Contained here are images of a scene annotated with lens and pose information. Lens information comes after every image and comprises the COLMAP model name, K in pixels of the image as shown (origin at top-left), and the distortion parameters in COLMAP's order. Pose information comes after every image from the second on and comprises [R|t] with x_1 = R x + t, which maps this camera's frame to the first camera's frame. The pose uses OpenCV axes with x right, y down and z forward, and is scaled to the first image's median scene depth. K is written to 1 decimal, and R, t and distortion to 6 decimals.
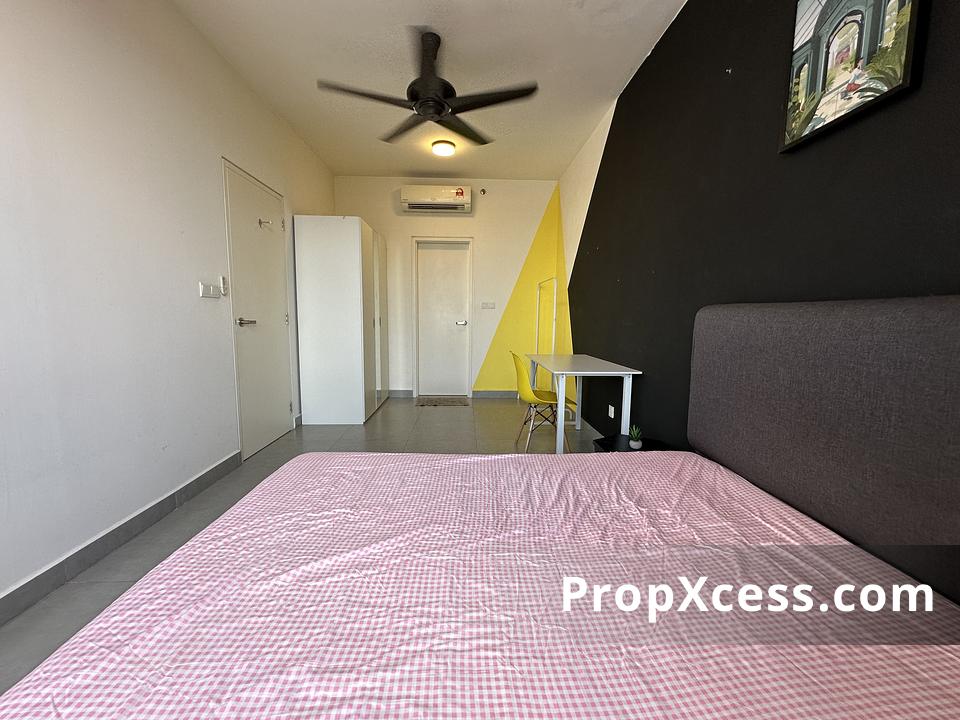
lens RADIAL K [[385.6, 0, 480.0], [0, 385.6, 360.0], [0, 0, 1]] dist [0.000400, -0.000528]
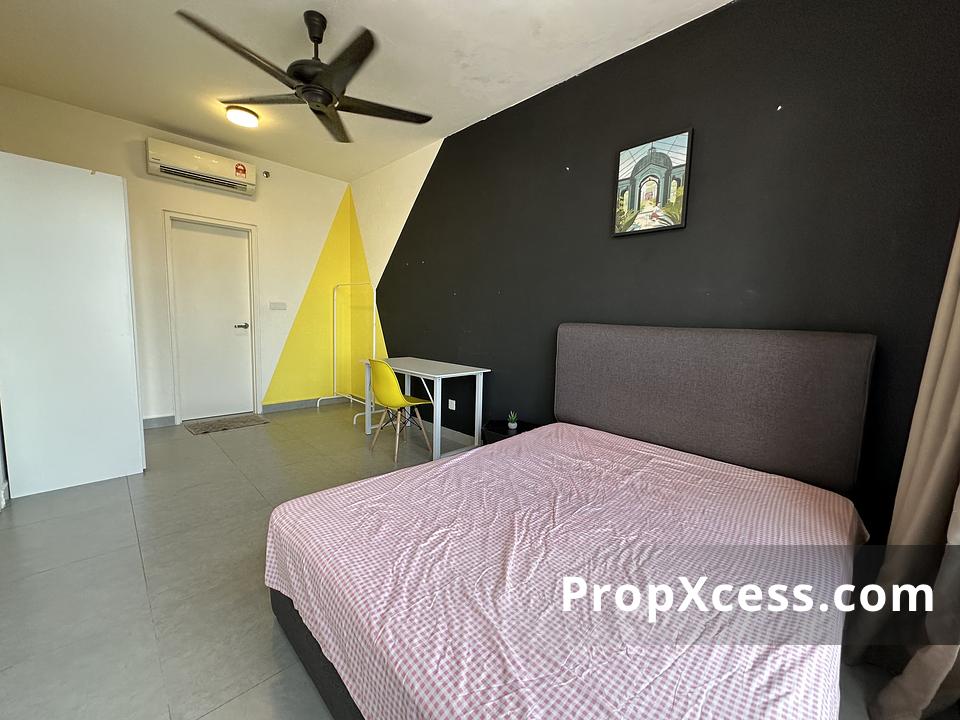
lens RADIAL K [[385.6, 0, 480.0], [0, 385.6, 360.0], [0, 0, 1]] dist [0.000400, -0.000528]
pose [[0.735489, -0.059783, 0.674894, -0.623825], [0.052317, 0.998137, 0.031401, -0.059038], [-0.675513, 0.012214, 0.737247, 0.113112]]
